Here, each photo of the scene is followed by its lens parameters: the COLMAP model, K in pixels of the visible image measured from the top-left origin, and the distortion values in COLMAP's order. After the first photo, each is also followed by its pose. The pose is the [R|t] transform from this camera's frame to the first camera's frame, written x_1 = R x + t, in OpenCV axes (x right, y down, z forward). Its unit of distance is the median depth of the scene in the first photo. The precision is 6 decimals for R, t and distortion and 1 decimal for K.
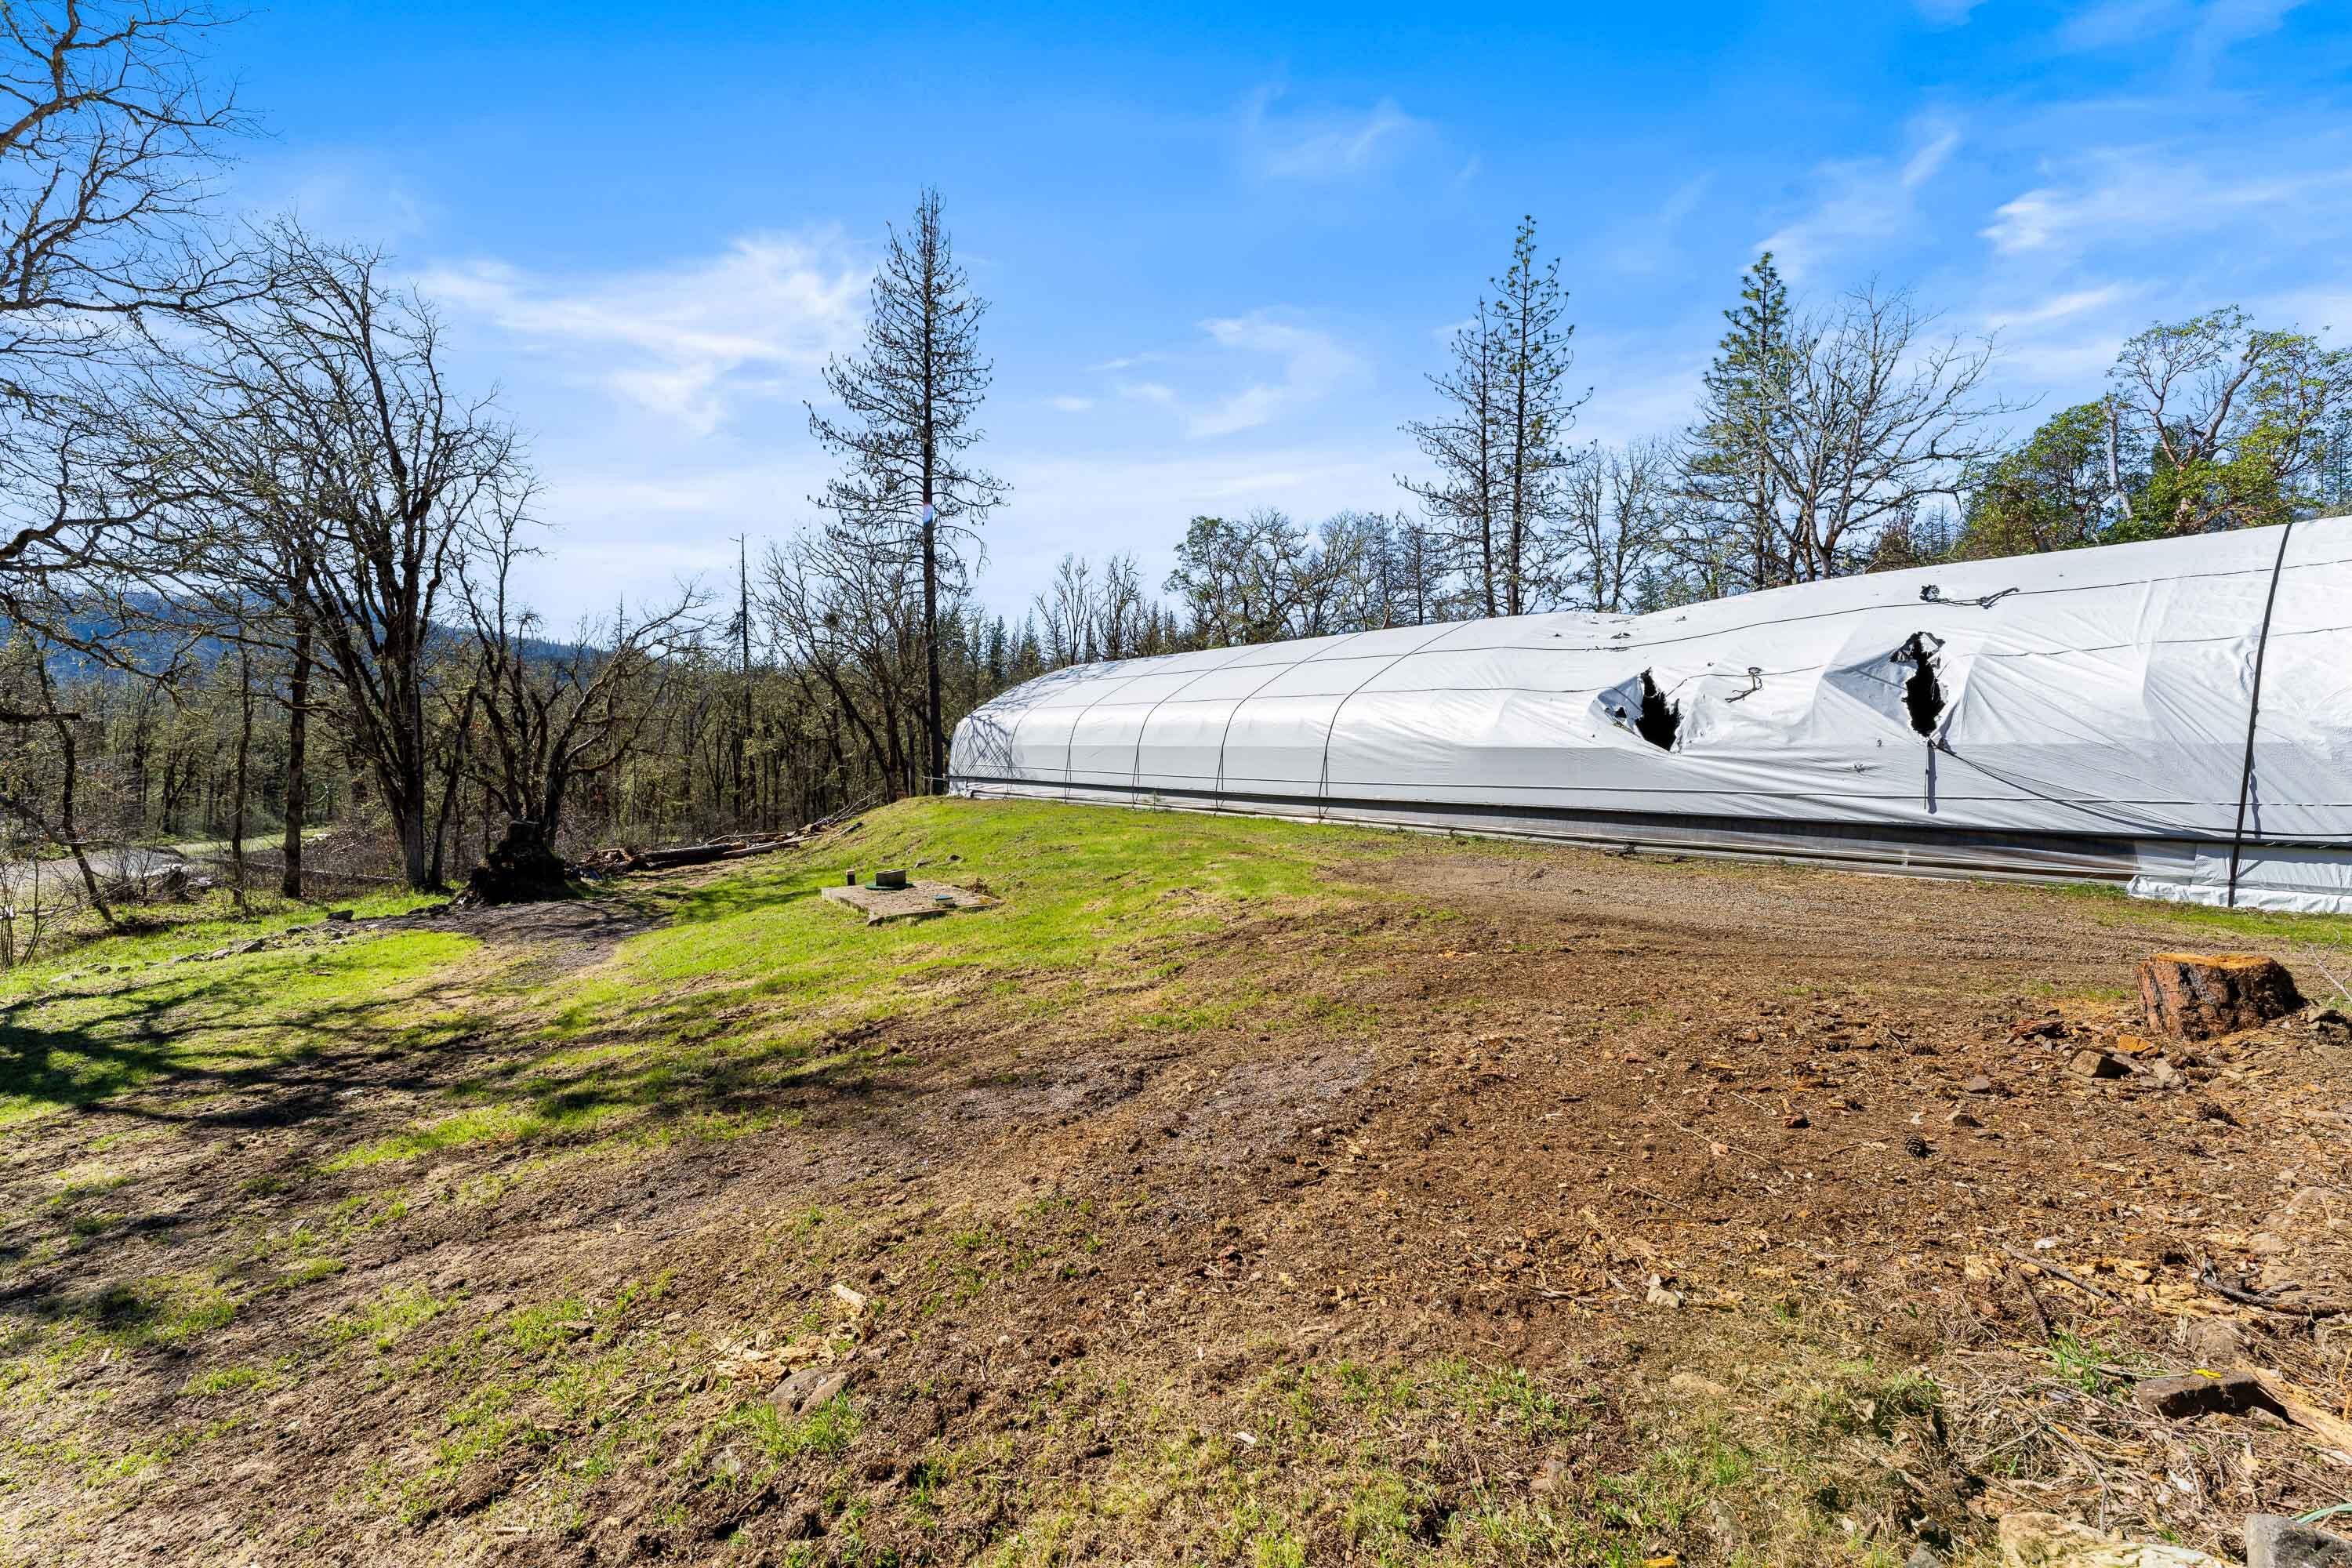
lens RADIAL K [[955.0, 0, 1174.4], [0, 955.0, 777.2], [0, 0, 1]] dist [0.003556, 0.000511]
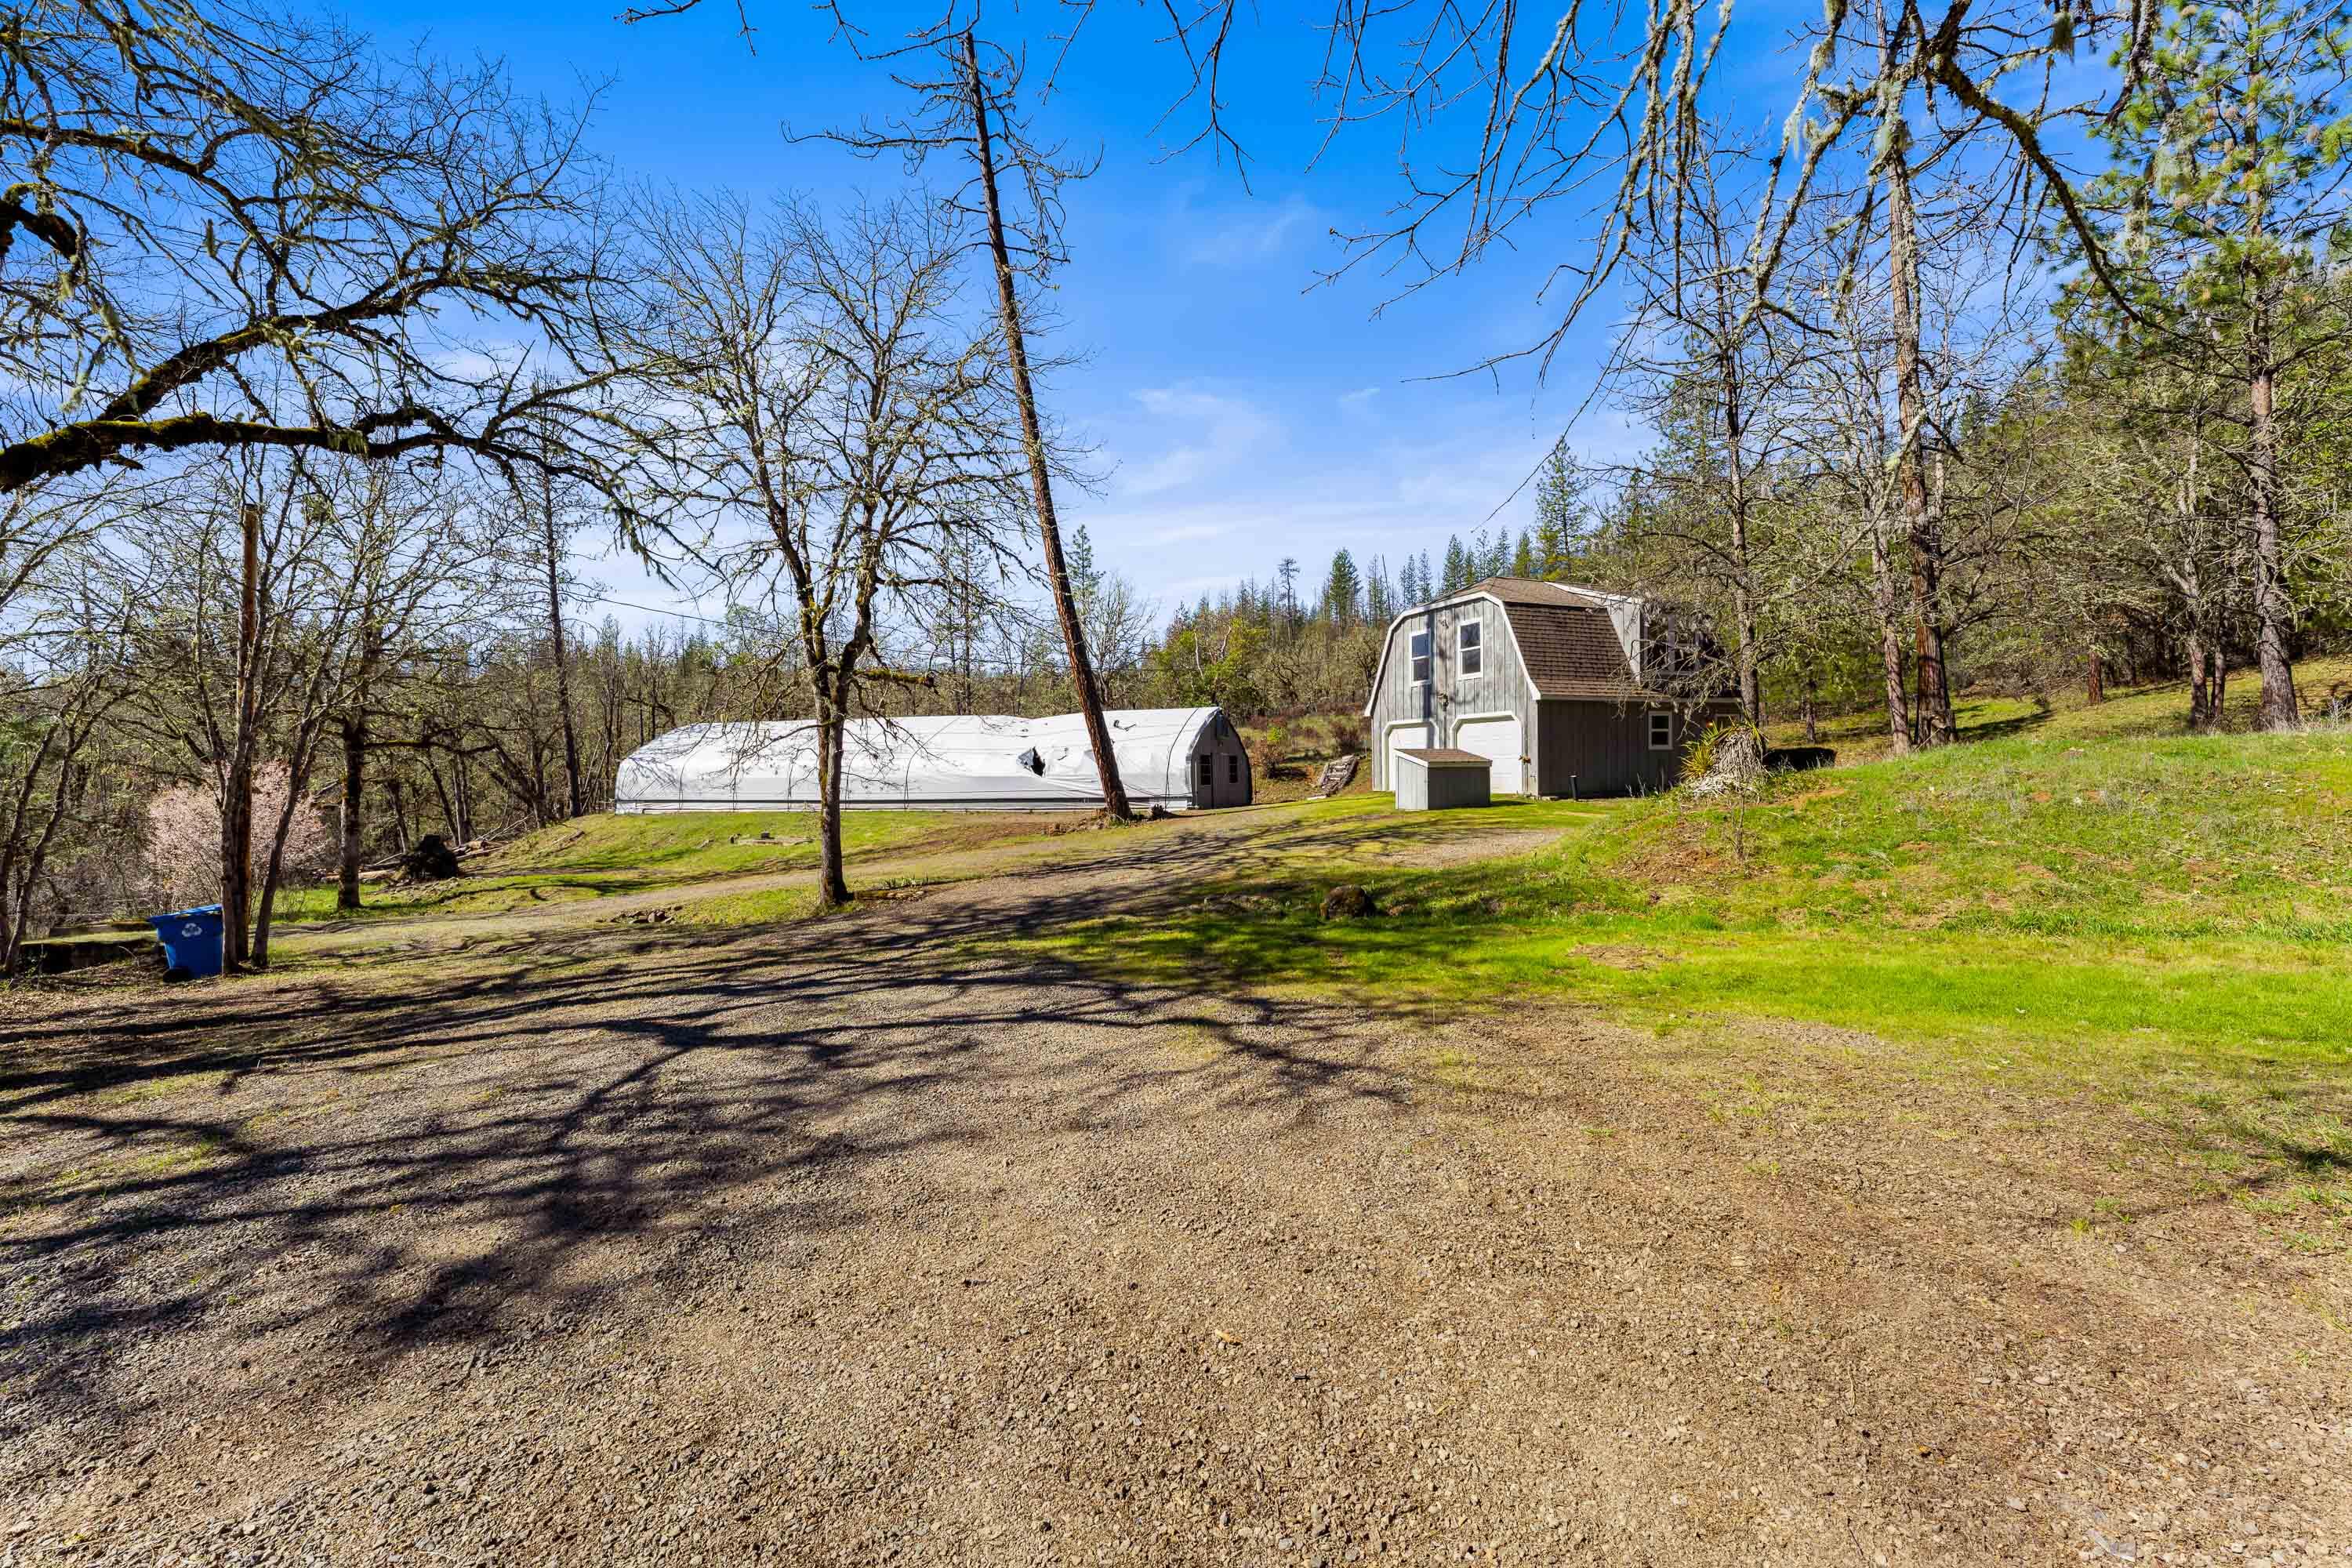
lens RADIAL K [[955.0, 0, 1151.8], [0, 955.0, 799.6], [0, 0, 1]] dist [0.003556, 0.000511]
pose [[0.841333, -0.037918, 0.539186, -0.368513], [0.032754, 0.999280, 0.019166, -0.000591], [-0.539525, 0.001536, 0.841968, -0.778182]]
